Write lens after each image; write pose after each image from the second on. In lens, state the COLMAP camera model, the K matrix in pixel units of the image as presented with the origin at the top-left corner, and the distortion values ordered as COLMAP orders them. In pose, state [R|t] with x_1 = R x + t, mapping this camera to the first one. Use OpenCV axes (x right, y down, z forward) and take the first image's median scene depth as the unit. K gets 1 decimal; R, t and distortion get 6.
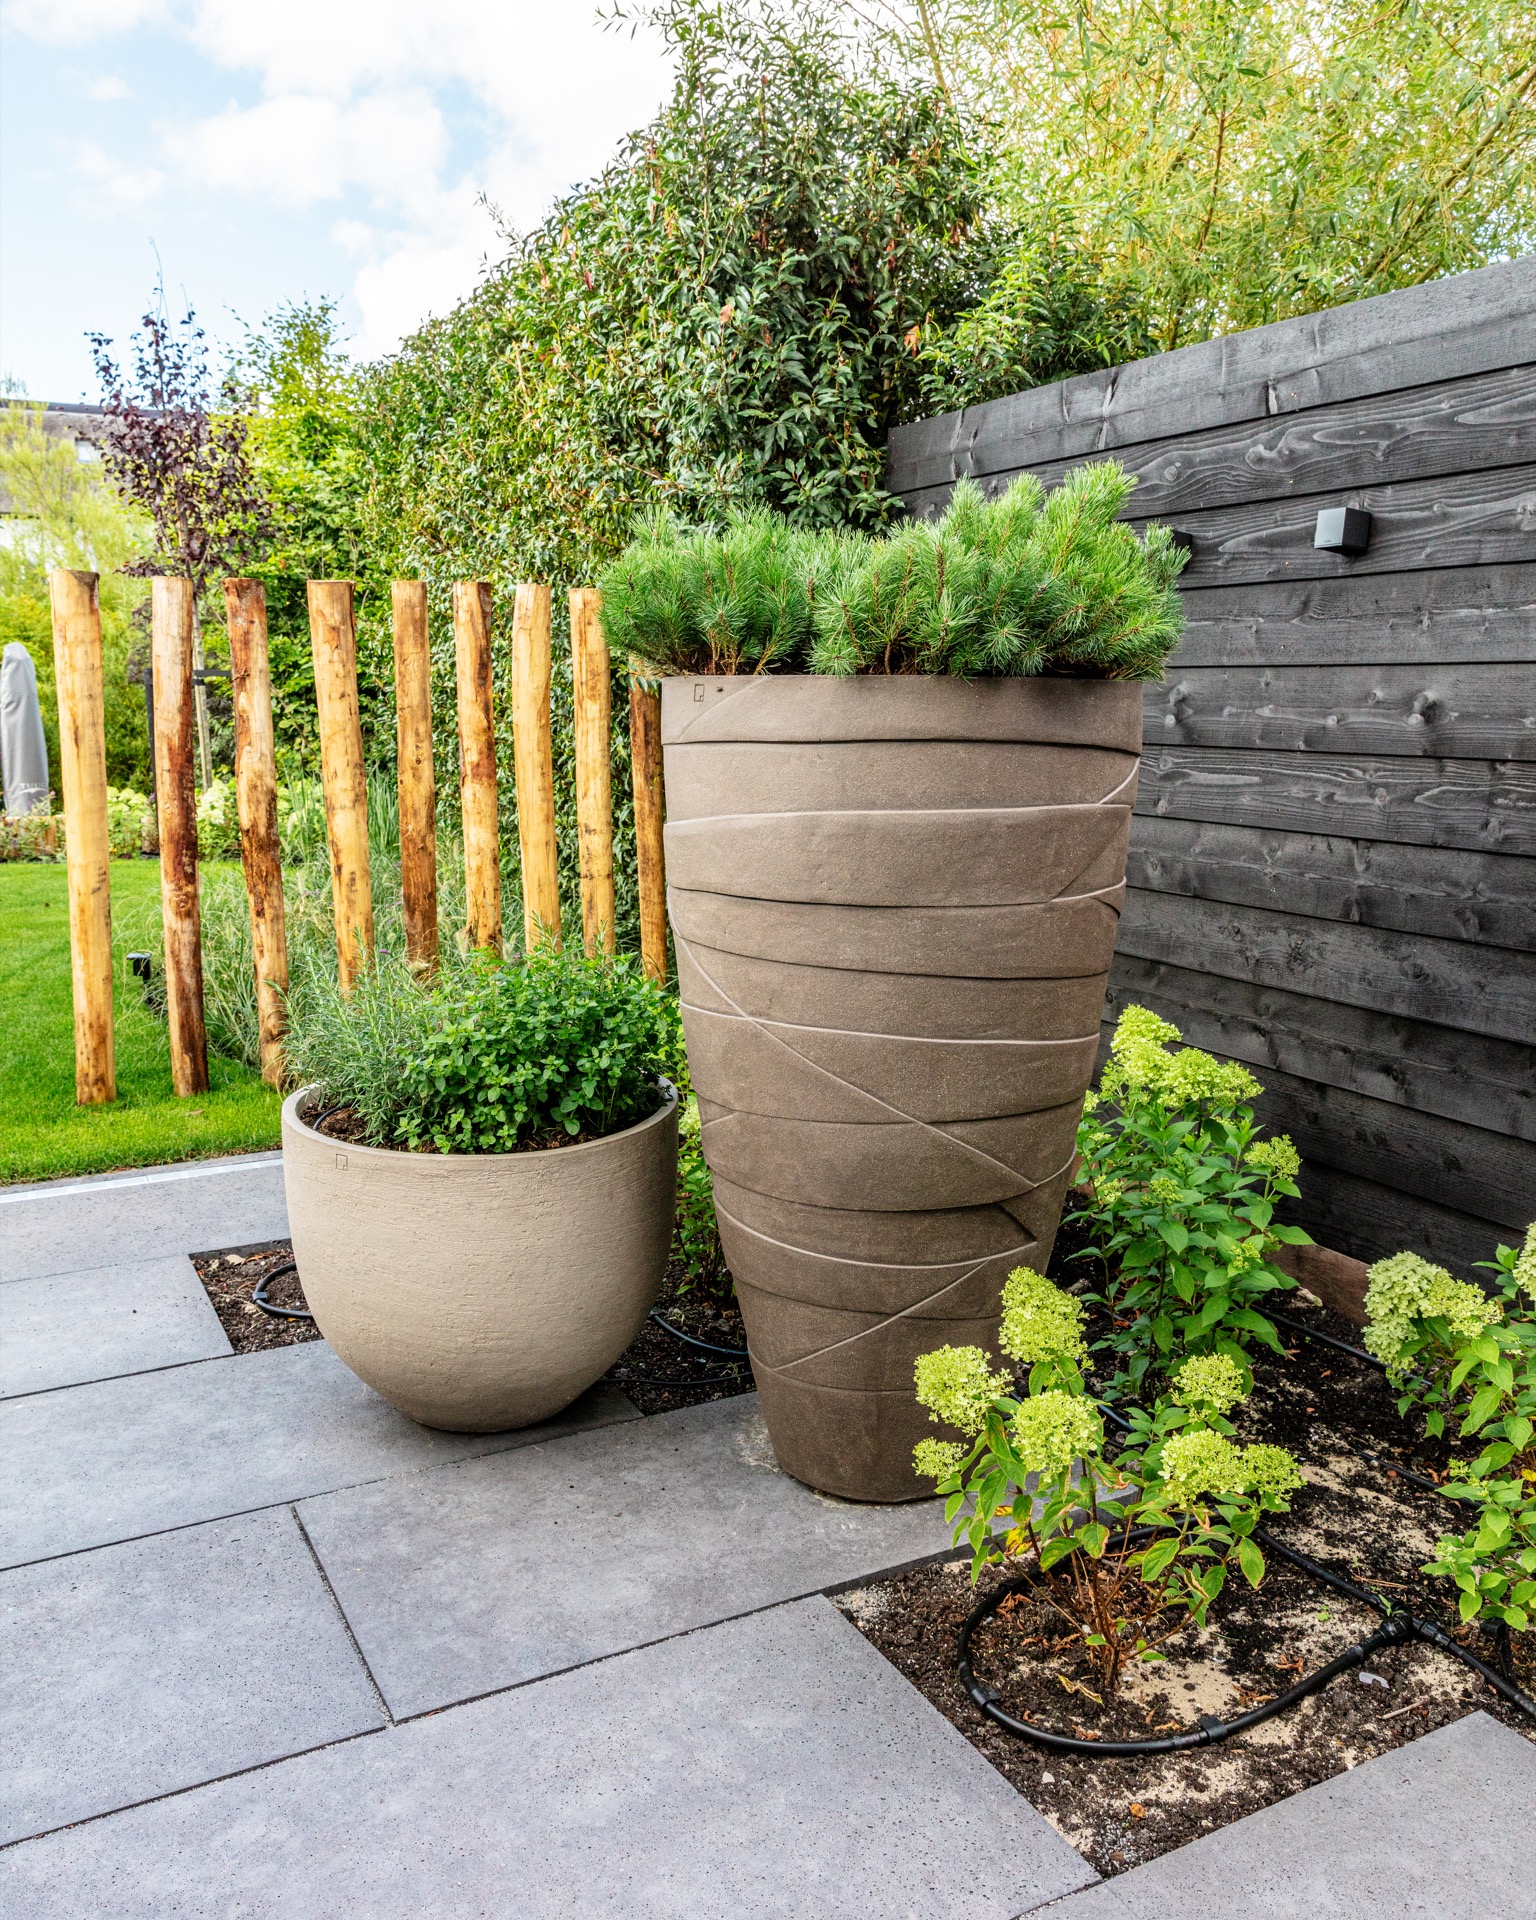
lens RADIAL K [[1535.6, 0, 768.0], [0, 1535.6, 960.0], [0, 0, 1]] dist [0.049663, -0.204031]
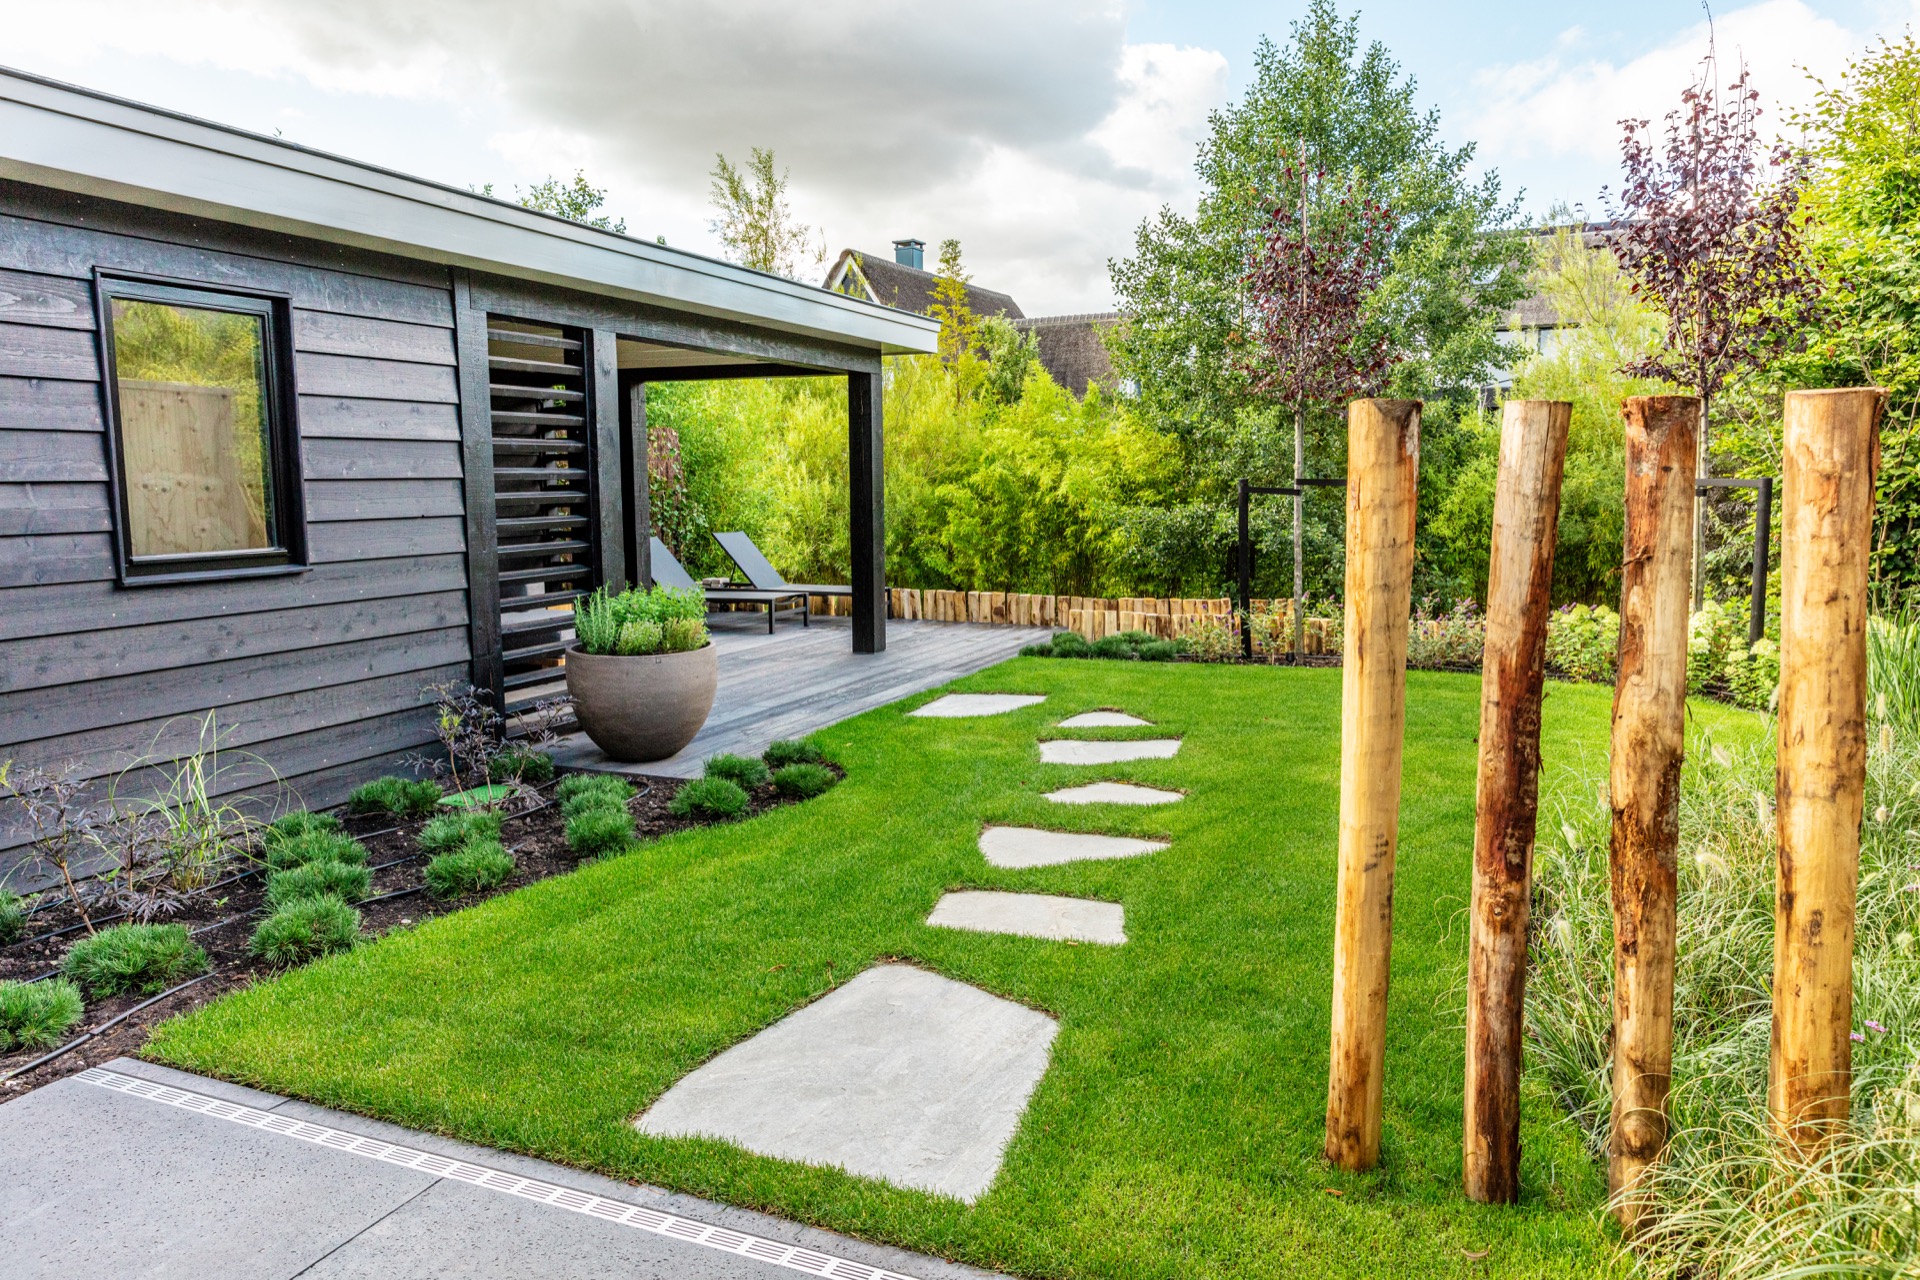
lens RADIAL K [[1320.4, 0, 960.0], [0, 1320.4, 640.0], [0, 0, 1]] dist [0.021017, -0.002814]
pose [[0.635087, 0.085391, -0.767706, -0.045391], [-0.123120, 0.992355, 0.008526, -0.050657], [0.762565, 0.089105, 0.640745, 0.192074]]
